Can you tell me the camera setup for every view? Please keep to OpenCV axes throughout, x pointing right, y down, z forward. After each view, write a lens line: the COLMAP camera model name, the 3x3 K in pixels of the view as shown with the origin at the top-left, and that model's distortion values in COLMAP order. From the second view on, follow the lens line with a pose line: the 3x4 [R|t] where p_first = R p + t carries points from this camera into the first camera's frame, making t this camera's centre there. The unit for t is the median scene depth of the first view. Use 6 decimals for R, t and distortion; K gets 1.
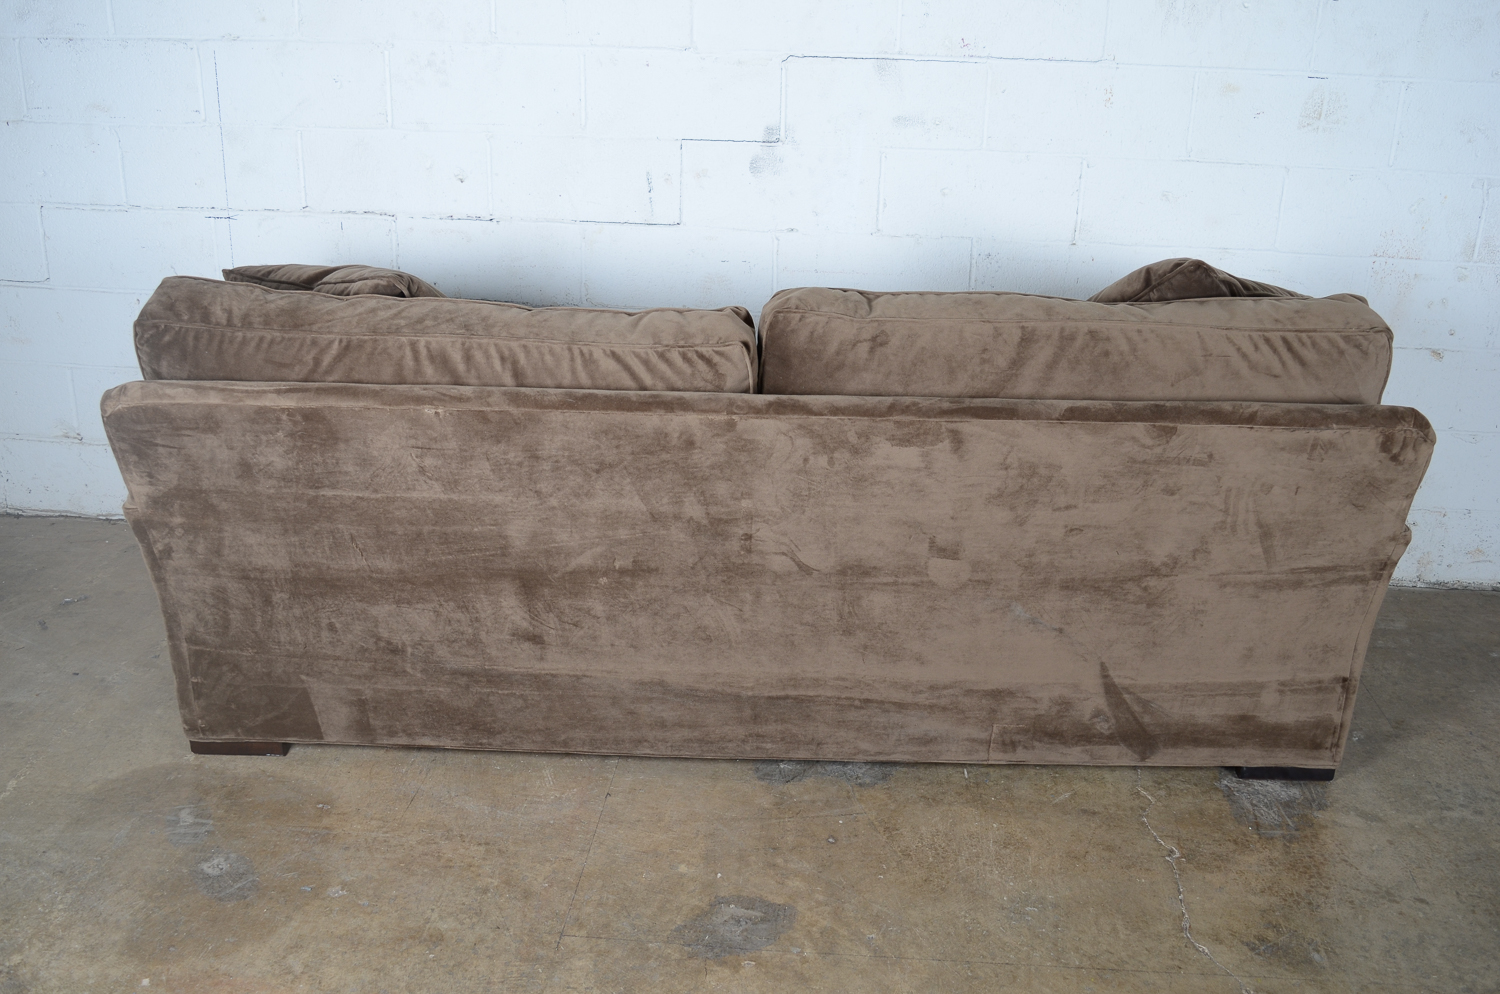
lens RADIAL K [[1467.3, 0, 750.0], [0, 1467.3, 497.0], [0, 0, 1]] dist [-0.073022, 0.014421]
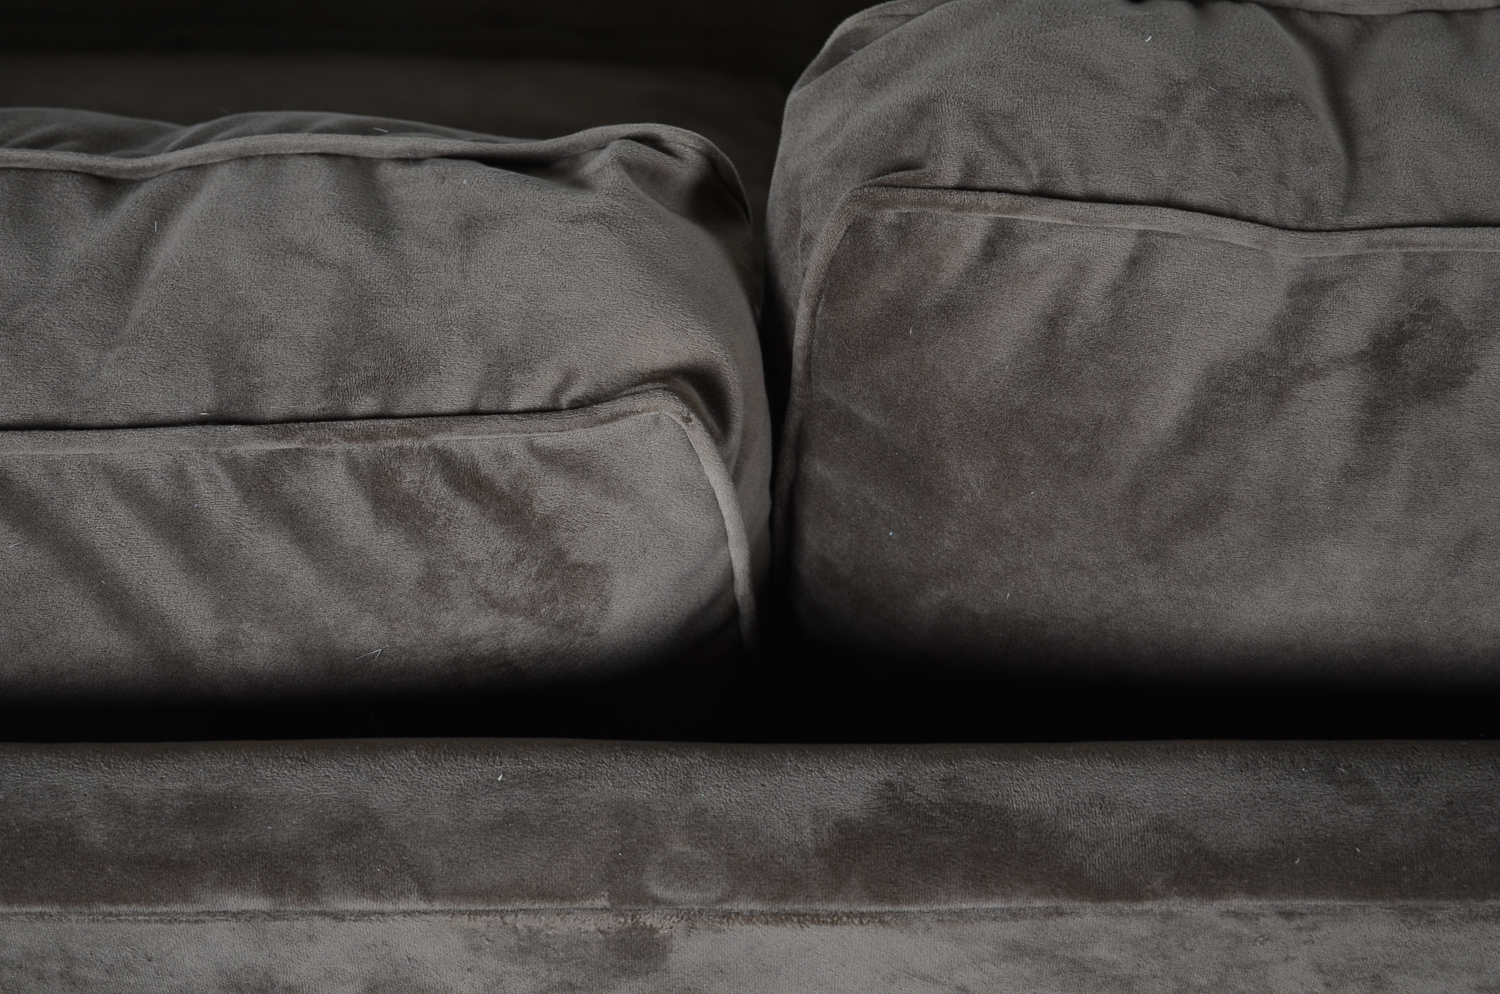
lens RADIAL K [[2925.2, 0, 750.0], [0, 2925.2, 497.0], [0, 0, 1]] dist [0.047051, 0.101648]
pose [[0.999591, -0.028243, -0.004555, 0.004341], [0.028454, 0.965021, 0.260626, -0.191257], [-0.002966, -0.260649, 0.965429, 0.635564]]
